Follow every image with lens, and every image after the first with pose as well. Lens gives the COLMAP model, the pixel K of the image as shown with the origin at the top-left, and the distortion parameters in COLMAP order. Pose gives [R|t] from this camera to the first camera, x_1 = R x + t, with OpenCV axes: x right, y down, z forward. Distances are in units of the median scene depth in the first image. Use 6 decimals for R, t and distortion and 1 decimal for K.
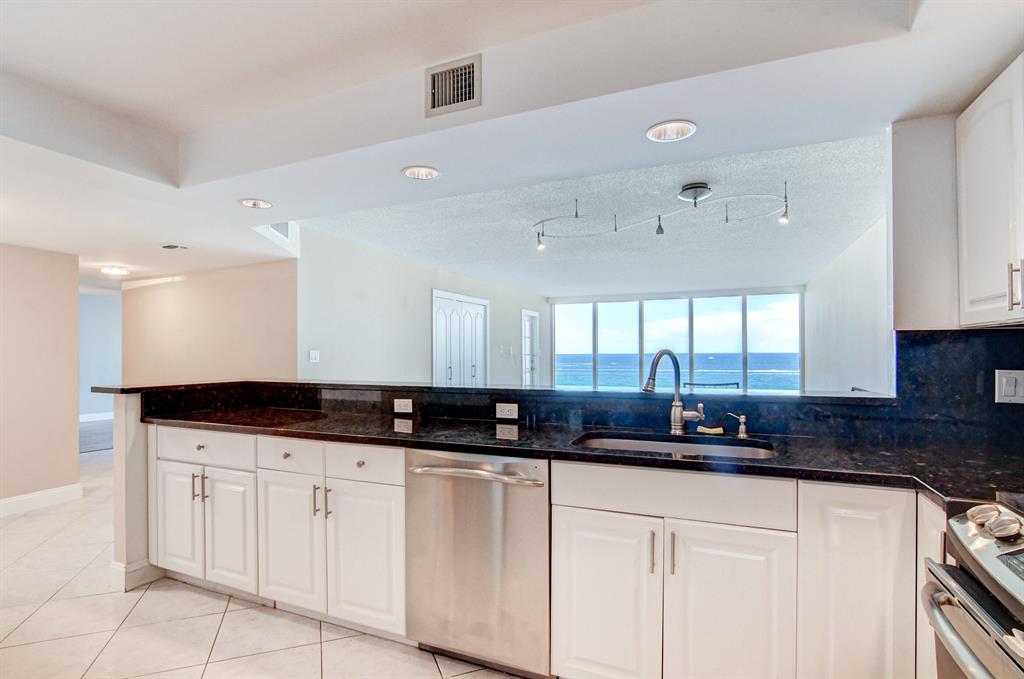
lens RADIAL K [[500.1, 0, 509.8], [0, 500.1, 351.0], [0, 0, 1]] dist [-0.018597, 0.001265]
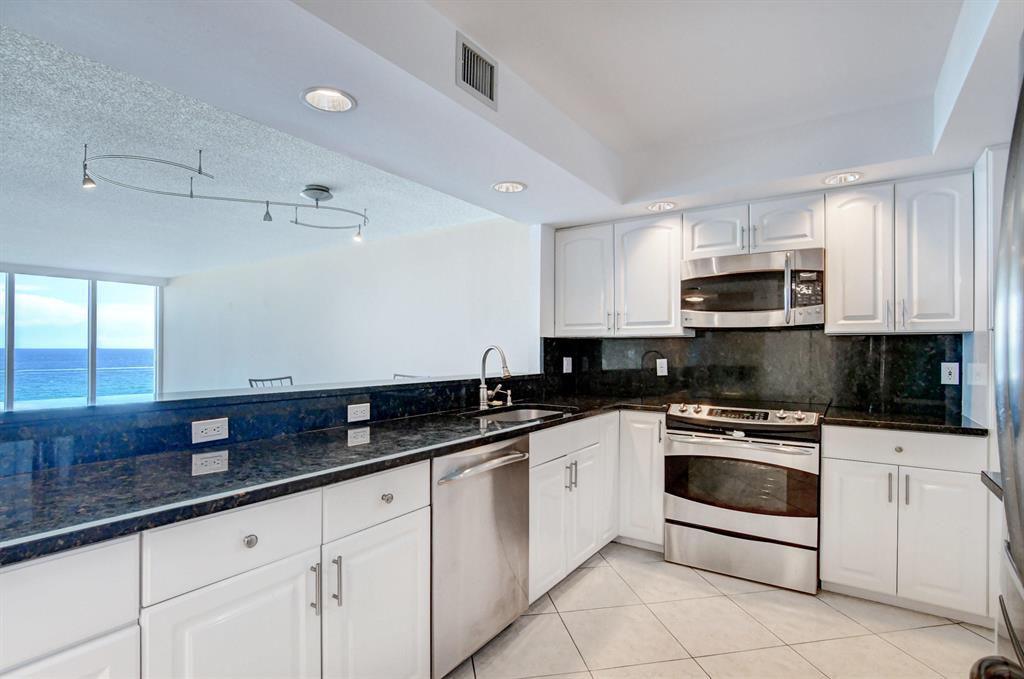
lens RADIAL K [[500.1, 0, 509.8], [0, 500.1, 351.0], [0, 0, 1]] dist [-0.018597, 0.001265]
pose [[0.194472, 0.002640, 0.980905, -0.840576], [-0.007908, 0.999968, -0.001123, 0.011287], [-0.980876, -0.007538, 0.194486, 0.590872]]
